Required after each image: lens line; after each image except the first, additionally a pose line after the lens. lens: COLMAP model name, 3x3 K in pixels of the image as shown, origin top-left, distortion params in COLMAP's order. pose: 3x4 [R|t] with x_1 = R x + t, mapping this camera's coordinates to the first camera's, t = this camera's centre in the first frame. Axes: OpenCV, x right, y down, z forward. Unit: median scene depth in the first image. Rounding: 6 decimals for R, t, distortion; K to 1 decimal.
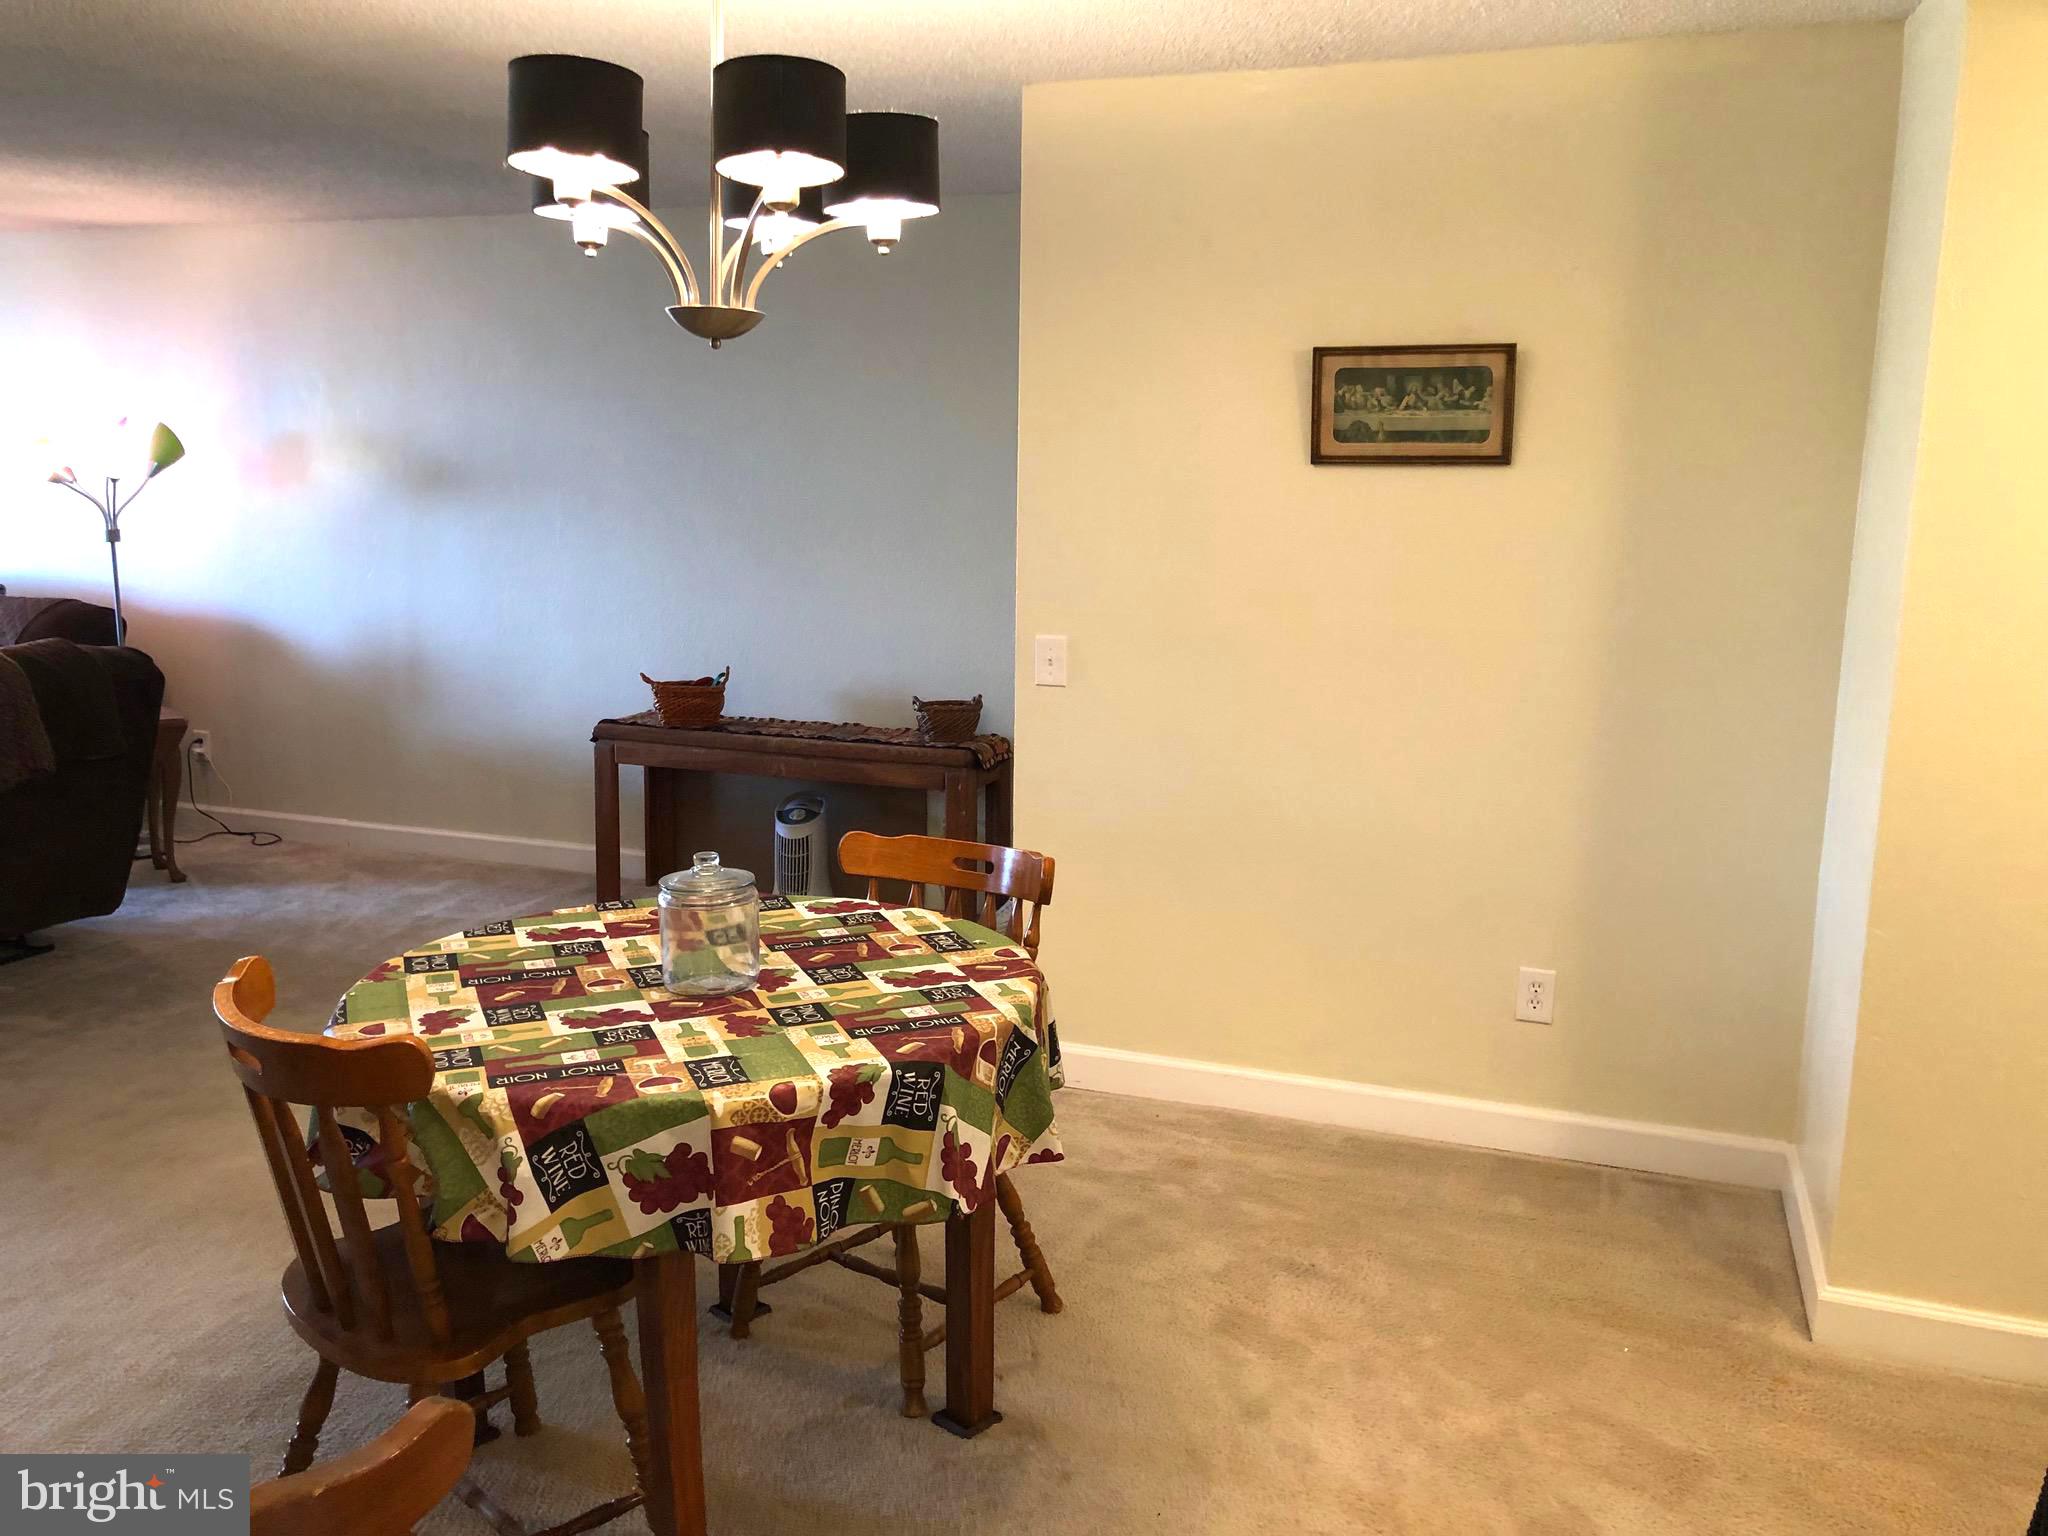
lens RADIAL K [[1622.8, 0, 1029.2], [0, 1622.8, 755.3], [0, 0, 1]] dist [0.026620, -0.007516]
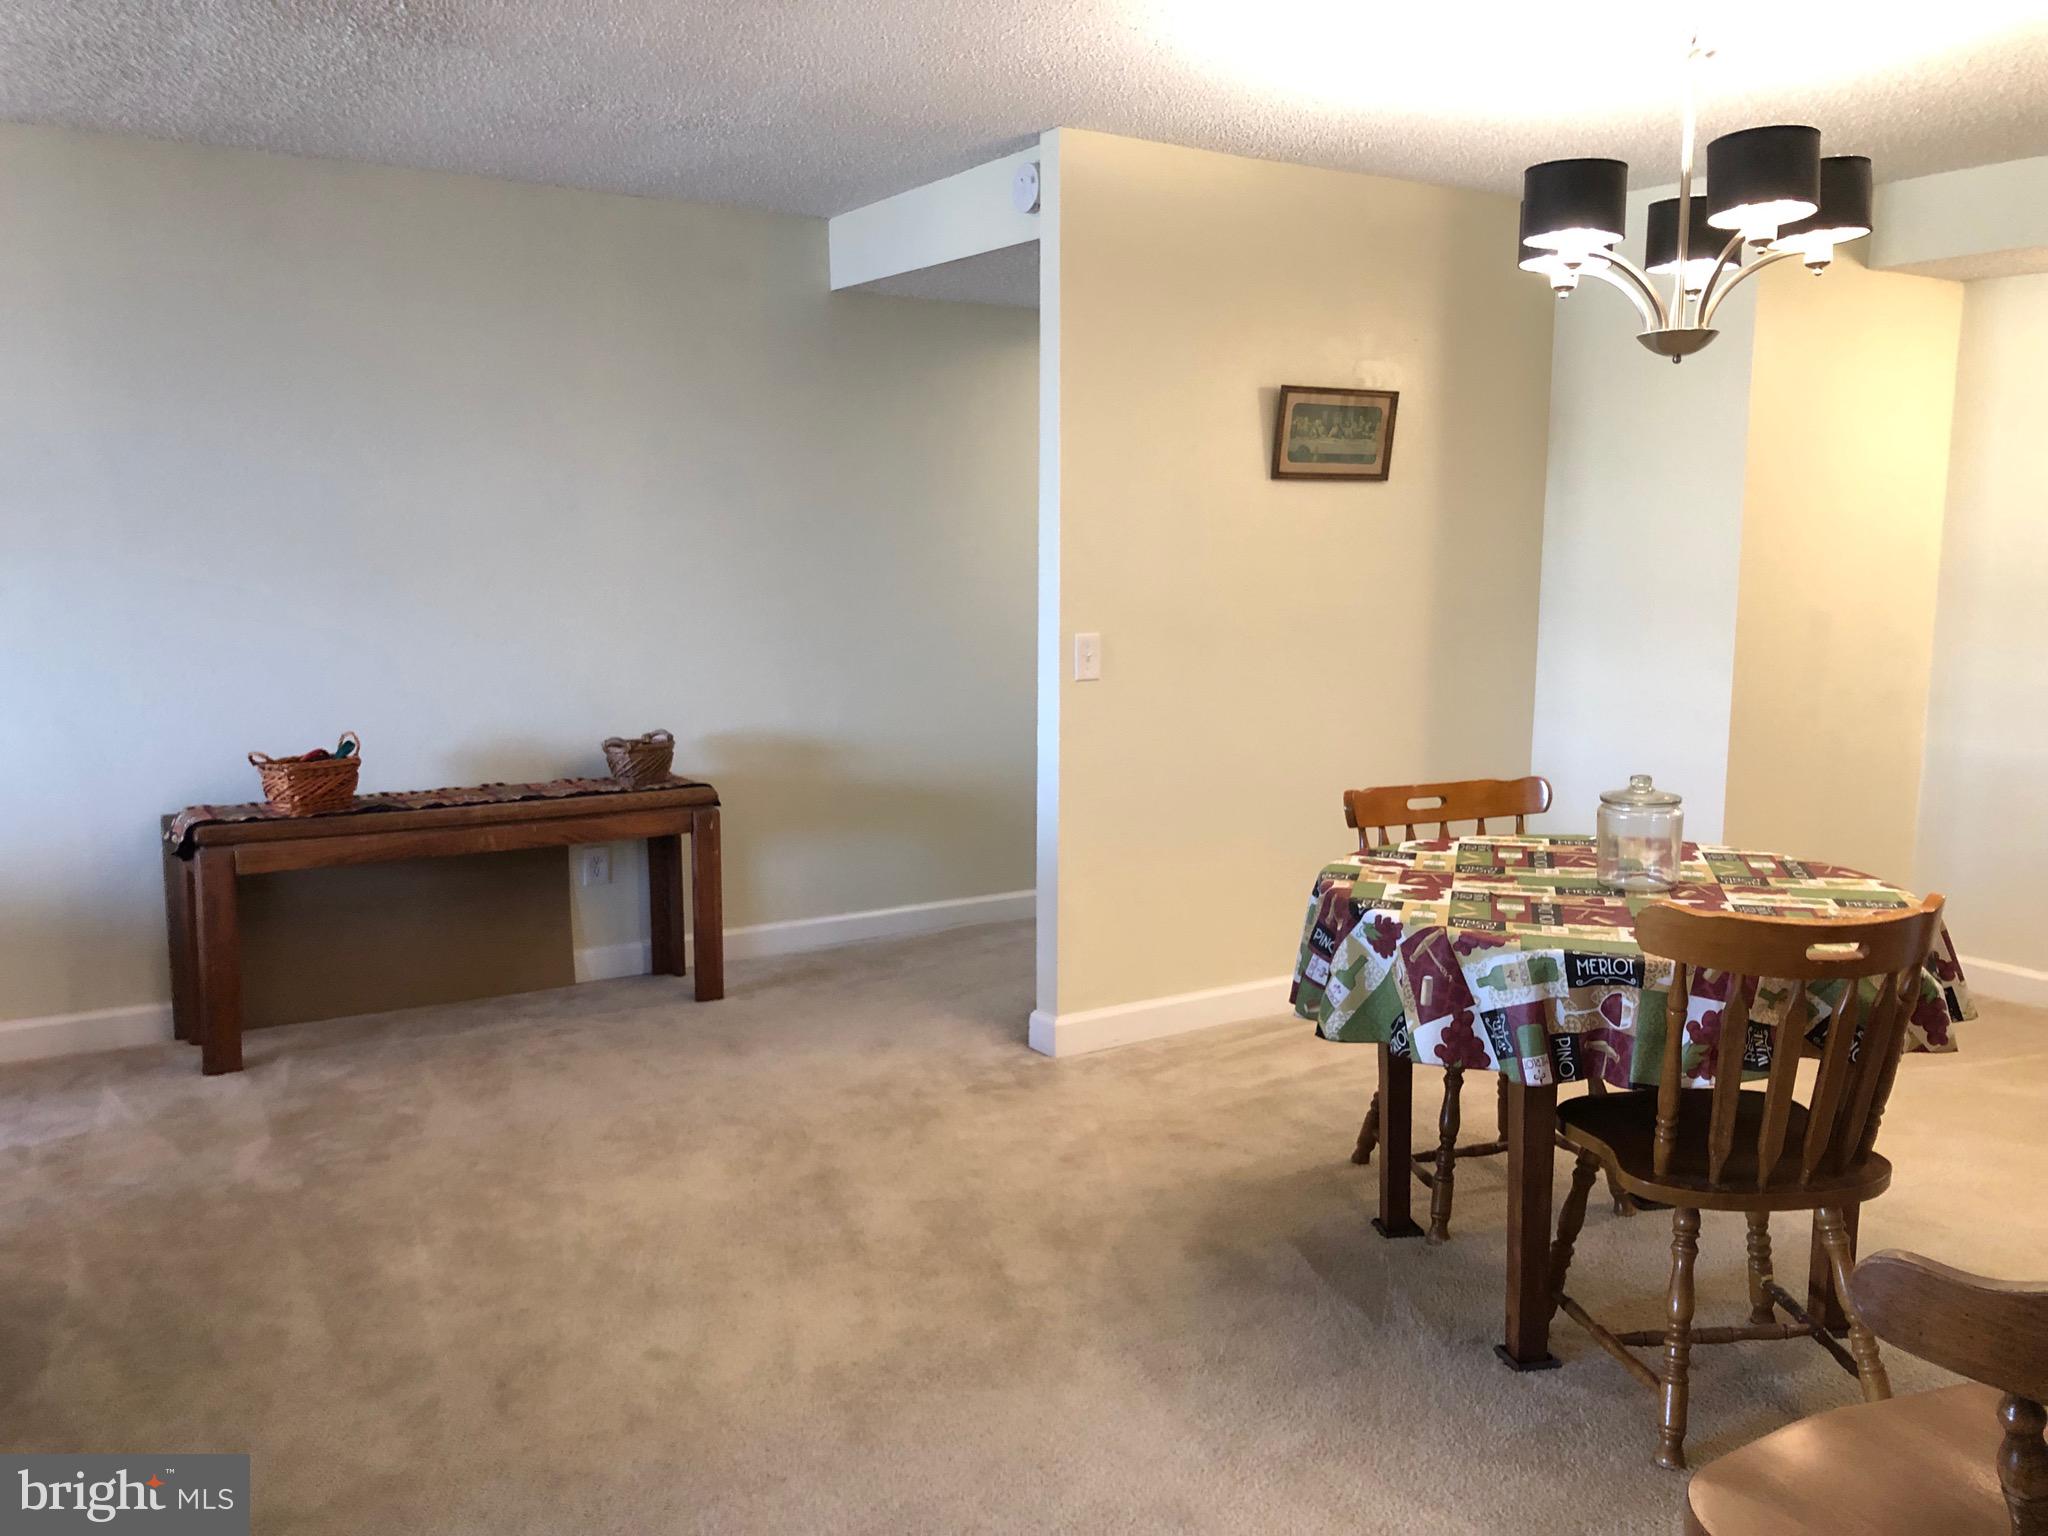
lens RADIAL K [[1663.6, 0, 1024.0], [0, 1663.6, 768.0], [0, 0, 1]] dist [-0.005233, 0.019096]
pose [[0.612623, -0.129354, 0.779718, -0.977078], [0.136378, 0.989020, 0.056924, -0.061565], [-0.778520, 0.071463, 0.623538, 0.385761]]
